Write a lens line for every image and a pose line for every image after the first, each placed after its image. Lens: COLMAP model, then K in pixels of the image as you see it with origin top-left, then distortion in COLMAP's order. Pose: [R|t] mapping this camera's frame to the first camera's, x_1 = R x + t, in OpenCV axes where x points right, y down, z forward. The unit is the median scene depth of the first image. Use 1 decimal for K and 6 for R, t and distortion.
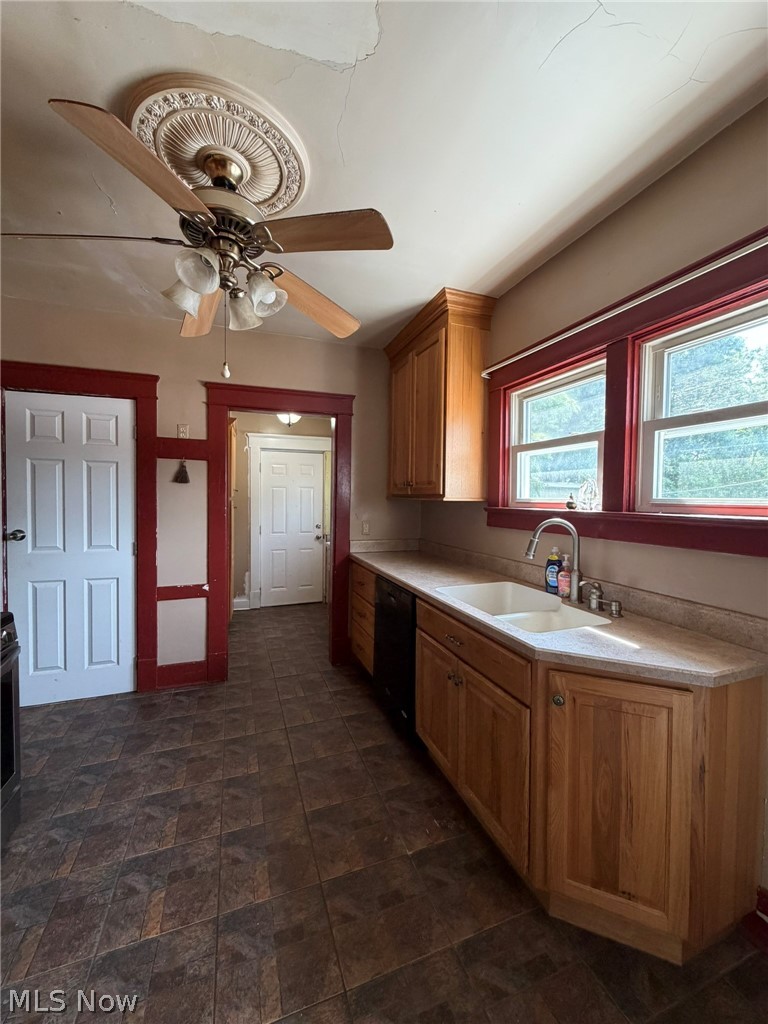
lens RADIAL K [[407.6, 0, 384.9], [0, 407.6, 510.7], [0, 0, 1]] dist [-0.000088, 0.000263]
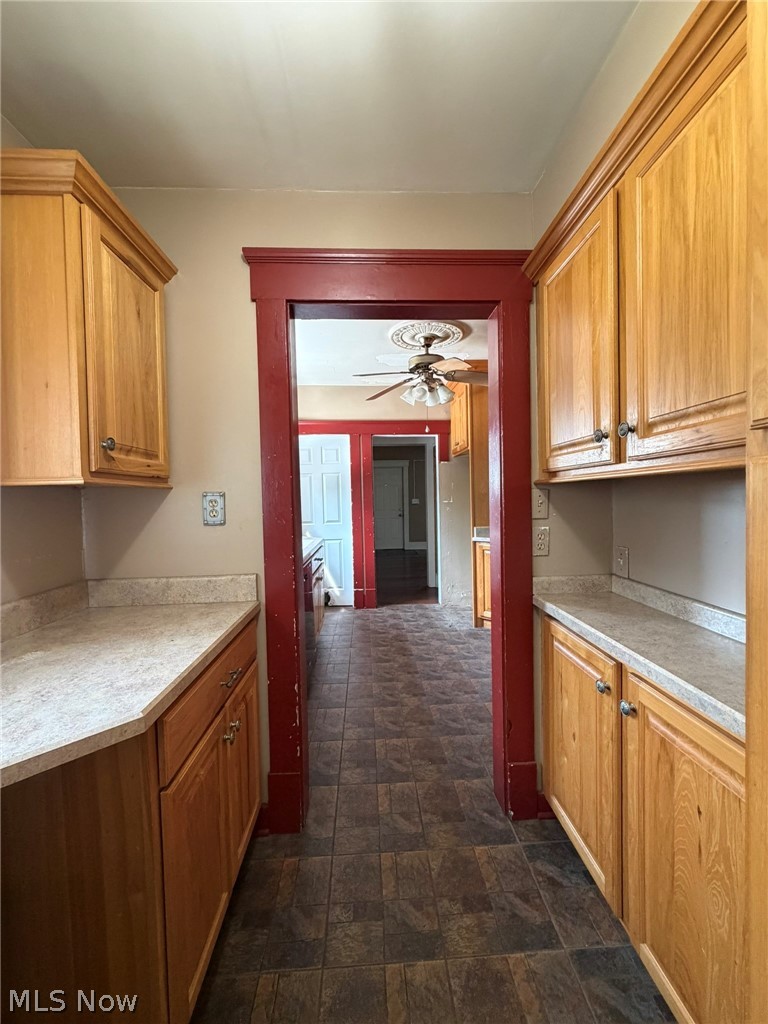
lens RADIAL K [[407.6, 0, 384.9], [0, 407.6, 510.7], [0, 0, 1]] dist [-0.000088, 0.000263]
pose [[-0.953227, -0.001430, 0.302253, -0.451089], [0.019152, 0.997693, 0.065122, -0.027016], [-0.301649, 0.067865, -0.951001, 1.719398]]
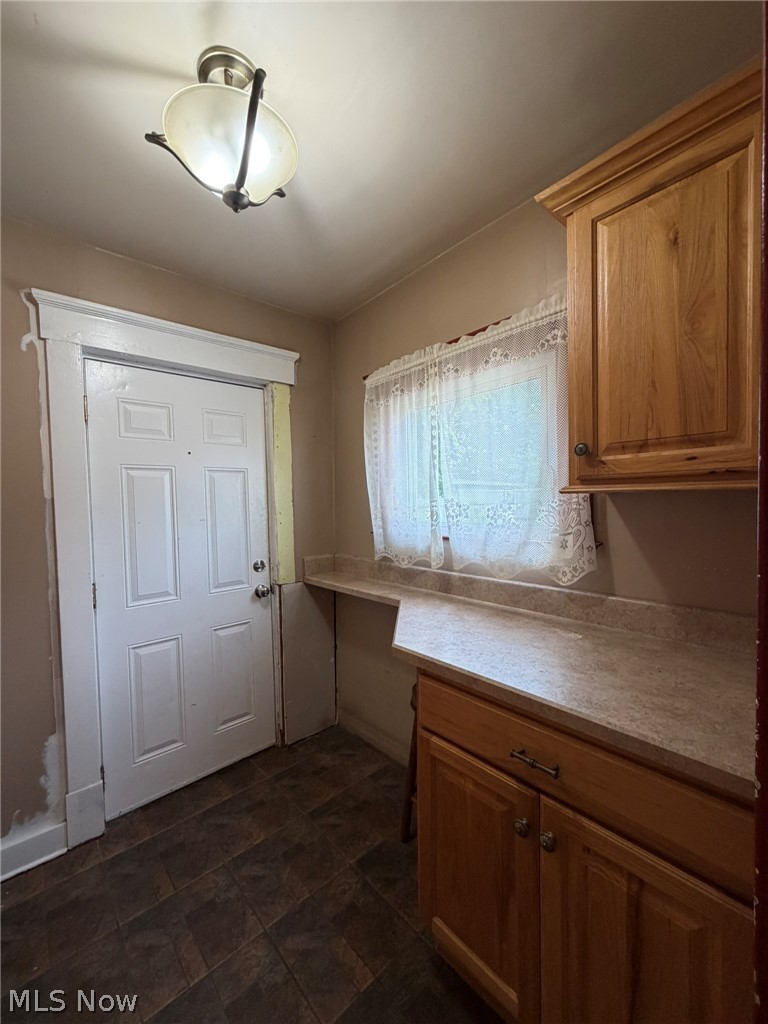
lens RADIAL K [[407.6, 0, 384.9], [0, 407.6, 510.7], [0, 0, 1]] dist [-0.000088, 0.000263]
pose [[0.929468, -0.042130, 0.366490, -0.380848], [0.044836, 0.998994, 0.001132, -0.023799], [-0.366169, 0.015380, 0.930421, 1.123198]]
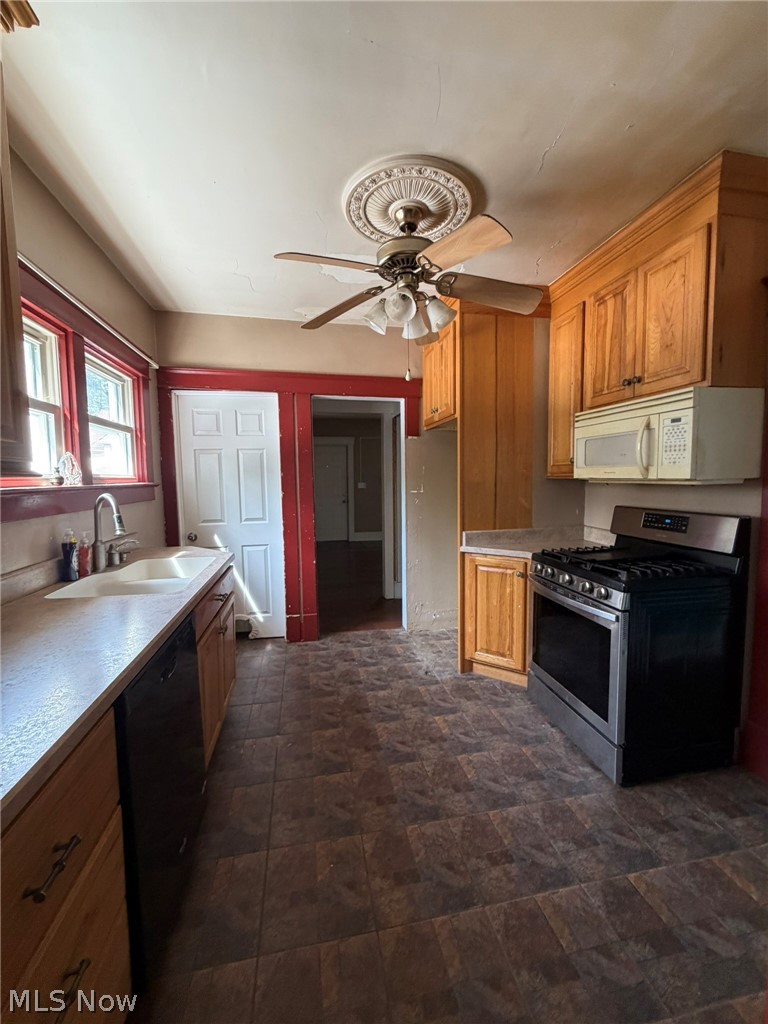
lens RADIAL K [[407.6, 0, 384.9], [0, 407.6, 510.7], [0, 0, 1]] dist [-0.000088, 0.000263]
pose [[-0.987562, -0.013761, 0.156626, -0.283941], [0.004328, 0.993406, 0.114569, -0.034490], [-0.157170, 0.113822, -0.980990, 1.254694]]
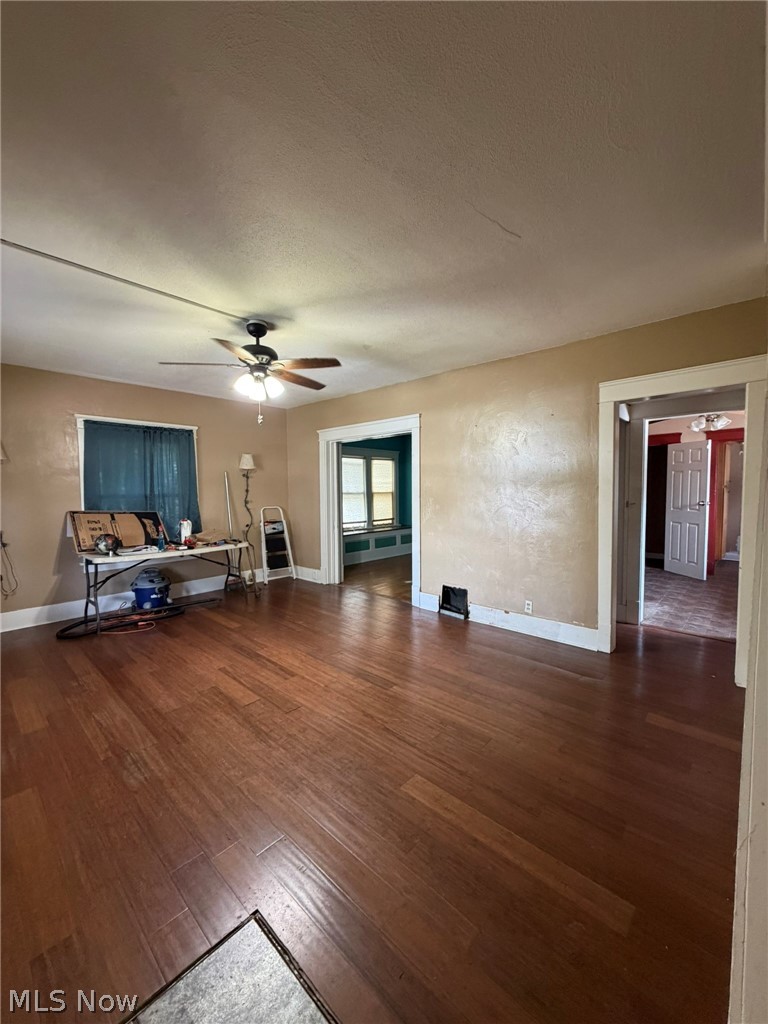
lens RADIAL K [[407.6, 0, 384.9], [0, 407.6, 510.7], [0, 0, 1]] dist [-0.000088, 0.000263]
pose [[0.453468, 0.035162, -0.890579, 0.738410], [-0.013225, 0.999377, 0.032724, 0.053100], [0.891174, -0.003062, 0.453651, -1.509938]]
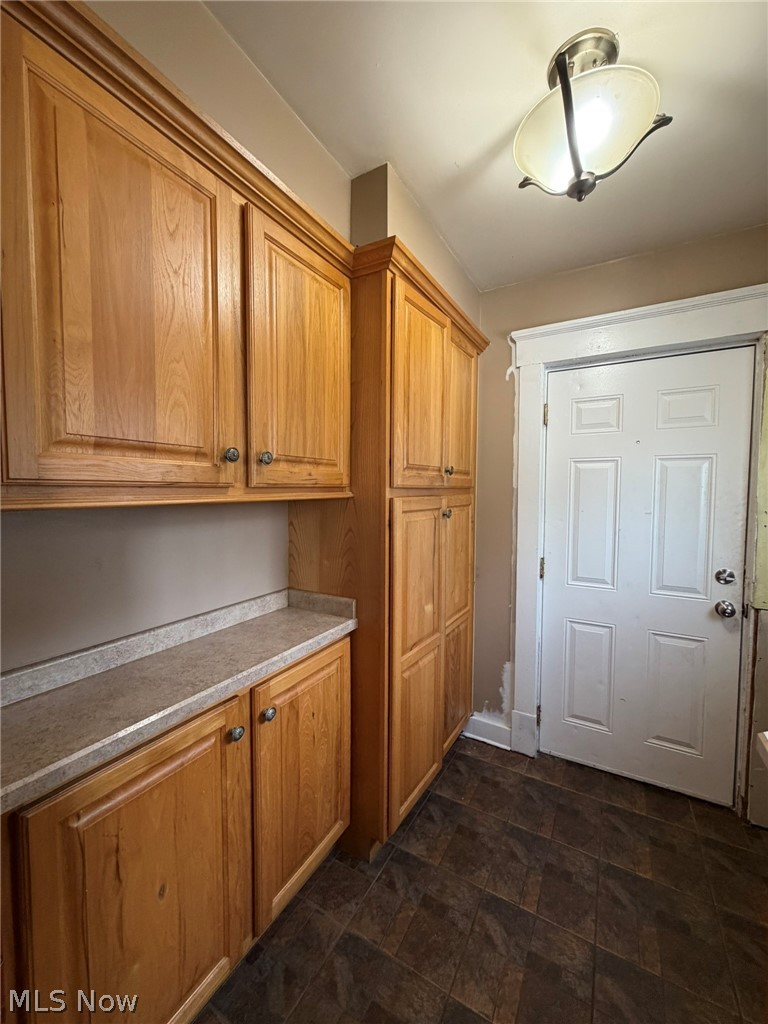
lens RADIAL K [[407.6, 0, 384.9], [0, 407.6, 510.7], [0, 0, 1]] dist [-0.000088, 0.000263]
pose [[0.641245, 0.031664, -0.766682, -0.176673], [-0.019611, 0.999498, 0.024877, -0.033397], [0.767085, -0.000917, 0.641544, 1.151171]]
